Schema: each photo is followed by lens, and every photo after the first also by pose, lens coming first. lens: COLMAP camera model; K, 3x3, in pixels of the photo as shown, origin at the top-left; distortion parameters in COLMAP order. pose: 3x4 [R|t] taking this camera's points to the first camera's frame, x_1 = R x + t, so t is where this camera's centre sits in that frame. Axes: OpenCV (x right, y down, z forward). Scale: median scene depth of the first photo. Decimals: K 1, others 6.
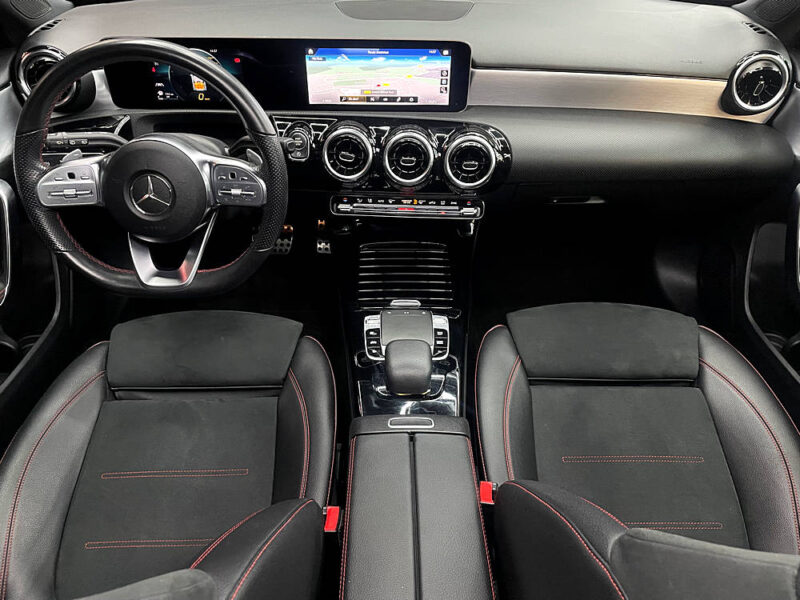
lens RADIAL K [[580.0, 0, 416.8], [0, 580.0, 298.1], [0, 0, 1]] dist [0.023192, -0.055921]
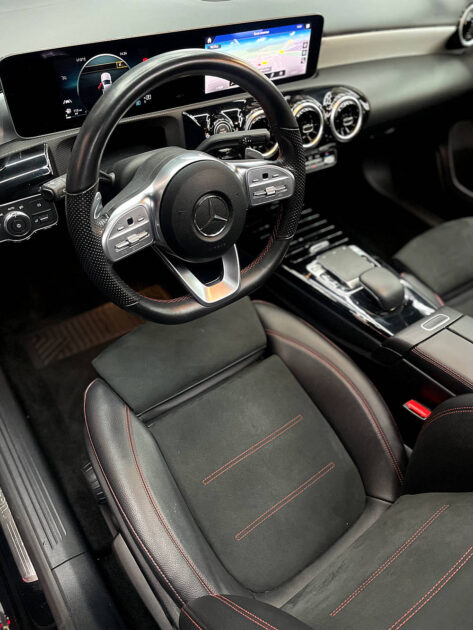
lens RADIAL K [[456.8, 0, 234.8], [0, 456.8, 312.5], [0, 0, 1]] dist [0.023192, -0.055921]
pose [[0.823860, -0.382051, 0.418679, -0.664500], [0.294601, 0.919701, 0.259537, -0.177039], [-0.484216, -0.090479, 0.870258, 0.229306]]
